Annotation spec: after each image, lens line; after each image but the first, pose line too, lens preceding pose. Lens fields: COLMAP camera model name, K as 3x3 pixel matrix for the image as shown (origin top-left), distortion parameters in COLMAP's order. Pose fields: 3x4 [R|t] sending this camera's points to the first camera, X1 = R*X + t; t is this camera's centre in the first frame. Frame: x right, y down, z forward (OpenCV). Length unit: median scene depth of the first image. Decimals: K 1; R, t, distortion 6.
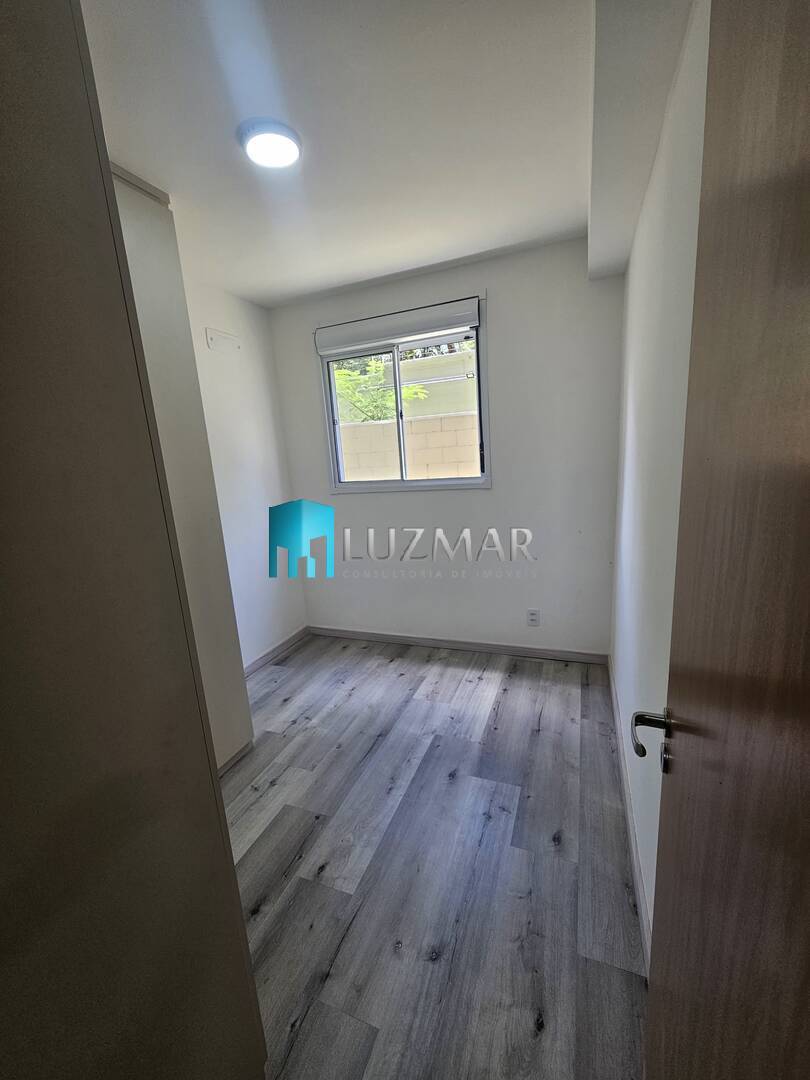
lens RADIAL K [[447.0, 0, 403.0], [0, 447.0, 544.3], [0, 0, 1]] dist [-0.001738, 0.000900]
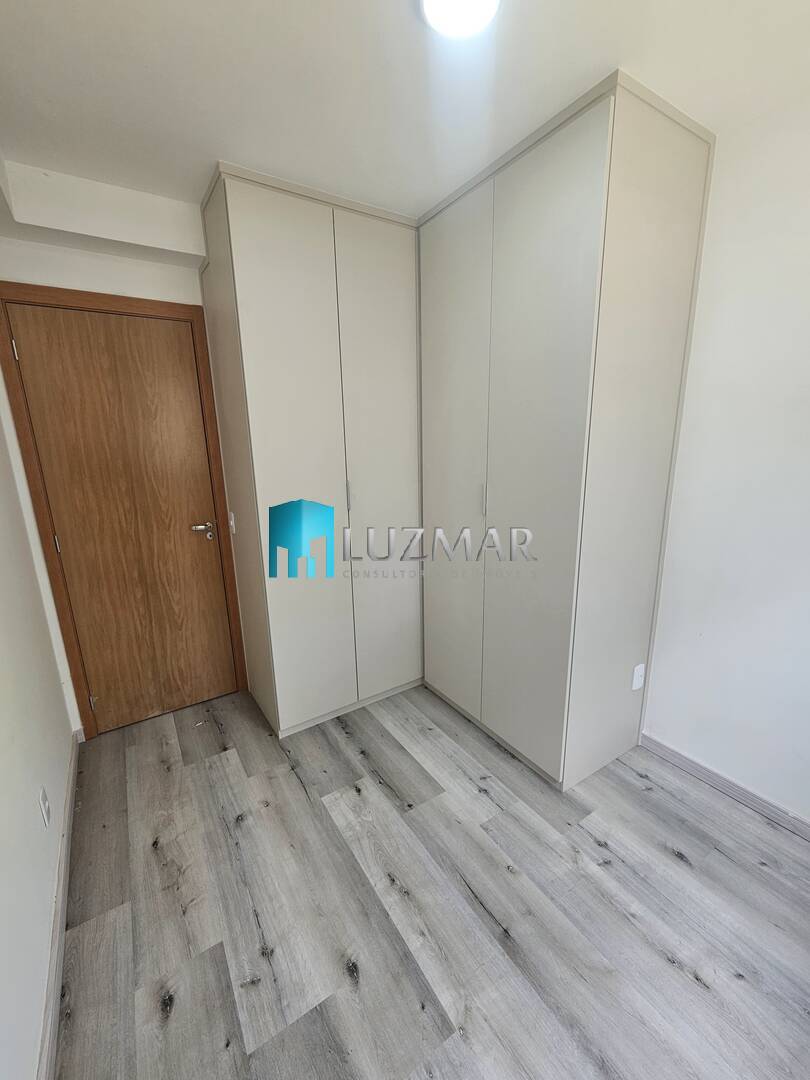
lens RADIAL K [[447.0, 0, 403.0], [0, 447.0, 544.3], [0, 0, 1]] dist [-0.001738, 0.000900]
pose [[-0.585803, 0.263308, -0.766488, 0.442095], [-0.102742, 0.913994, 0.392502, -0.329359], [0.803915, 0.308680, -0.508368, 1.331867]]
